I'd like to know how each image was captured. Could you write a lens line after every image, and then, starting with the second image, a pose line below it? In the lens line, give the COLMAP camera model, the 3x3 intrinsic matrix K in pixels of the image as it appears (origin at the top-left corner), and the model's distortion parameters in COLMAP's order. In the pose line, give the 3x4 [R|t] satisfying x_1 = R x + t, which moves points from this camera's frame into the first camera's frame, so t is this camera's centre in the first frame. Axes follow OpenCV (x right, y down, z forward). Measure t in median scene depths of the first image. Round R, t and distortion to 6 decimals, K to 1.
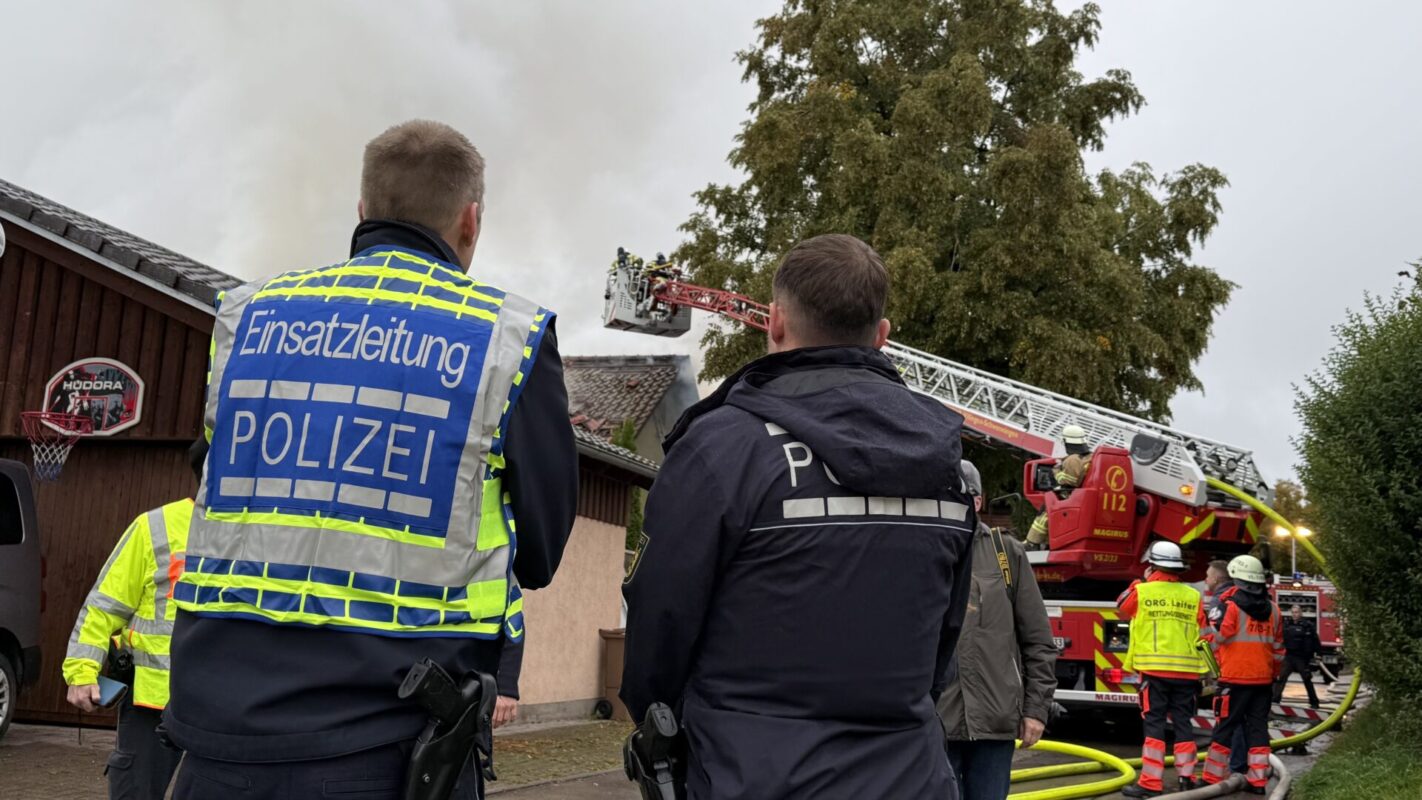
lens RADIAL K [[1526.3, 0, 711.0], [0, 1526.3, 400.0], [0, 0, 1]] dist [0.005275, 0.725987]
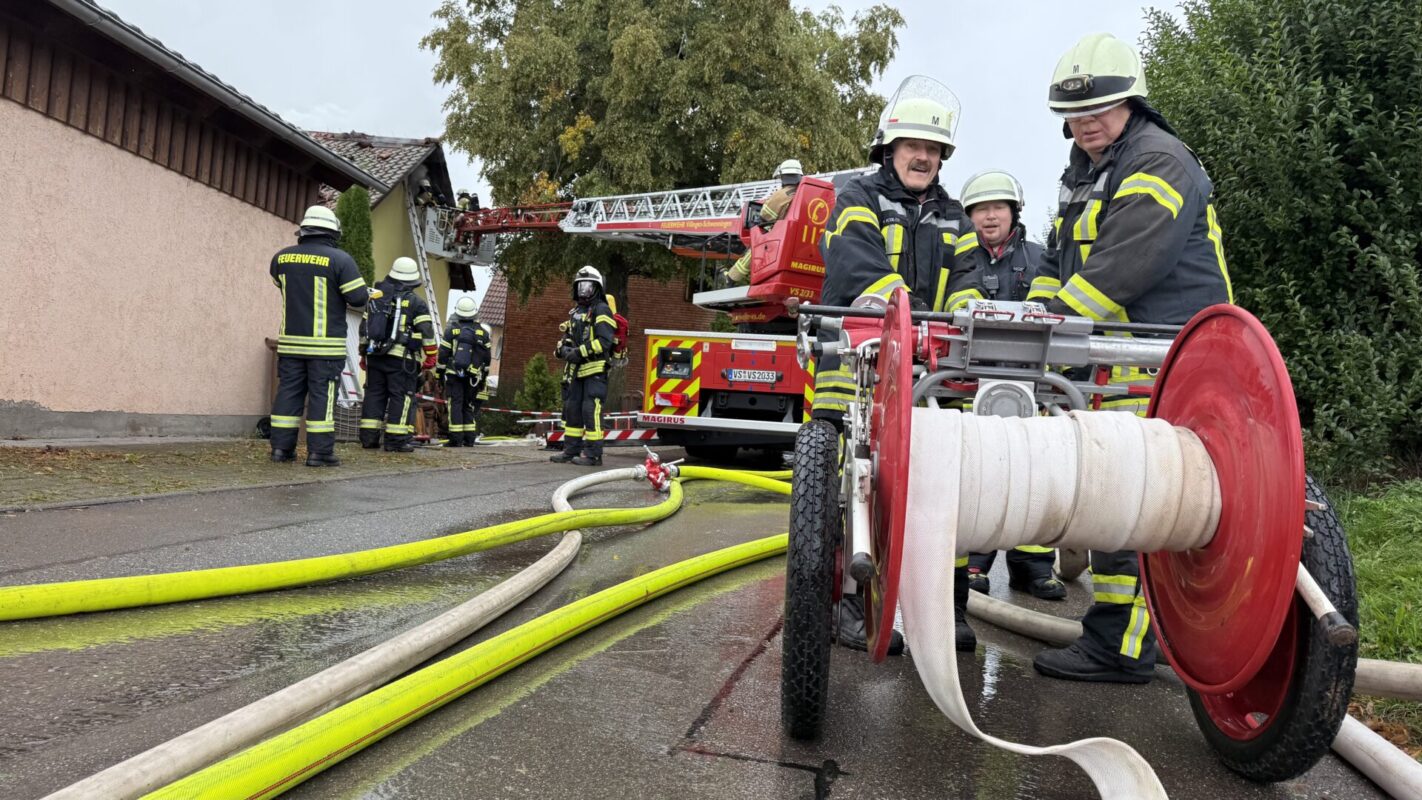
lens RADIAL K [[1032.5, 0, 711.0], [0, 1032.5, 400.0], [0, 0, 1]] dist [0.000769, 0.000137]
pose [[0.976917, 0.037285, 0.210340, 0.033202], [-0.066184, 0.989028, 0.132074, 0.057618], [-0.203108, -0.142946, 0.968666, 0.236964]]
